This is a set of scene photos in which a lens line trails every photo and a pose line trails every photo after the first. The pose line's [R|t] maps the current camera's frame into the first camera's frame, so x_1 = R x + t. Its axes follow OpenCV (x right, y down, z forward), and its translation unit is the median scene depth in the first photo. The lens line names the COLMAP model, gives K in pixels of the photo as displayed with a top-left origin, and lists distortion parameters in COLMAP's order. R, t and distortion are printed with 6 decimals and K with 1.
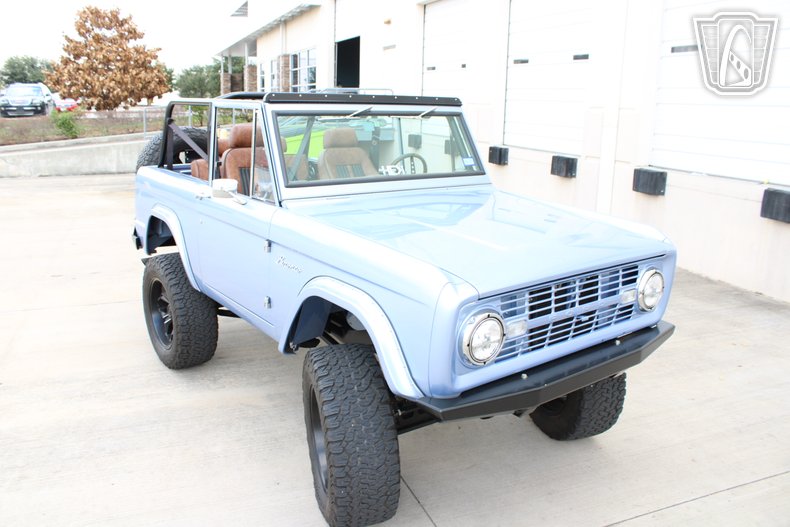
lens RADIAL K [[652.1, 0, 393.0], [0, 652.1, 268.3], [0, 0, 1]] dist [-0.165577, 0.147142]
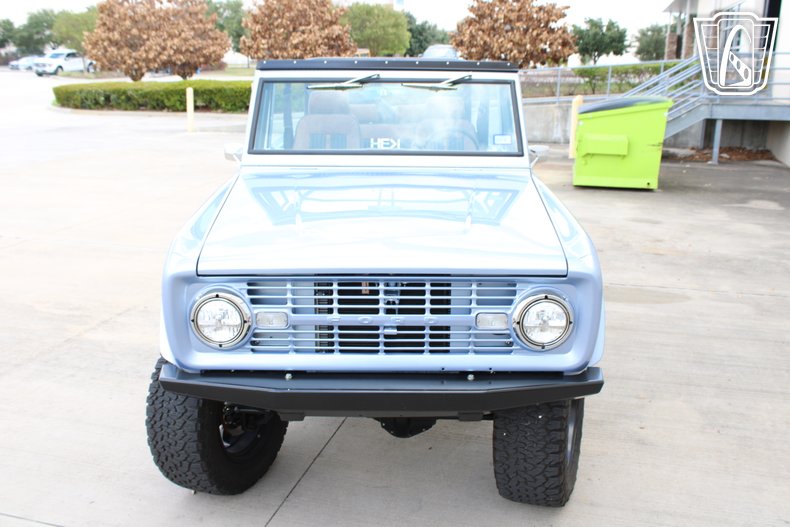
lens RADIAL K [[737.9, 0, 395.0], [0, 737.9, 263.5], [0, 0, 1]] dist [-0.136699, 0.116693]
pose [[0.798203, 0.147768, -0.583983, 0.568869], [-0.141628, 0.988307, 0.056495, -0.041220], [0.585503, 0.037614, 0.809797, 0.167820]]
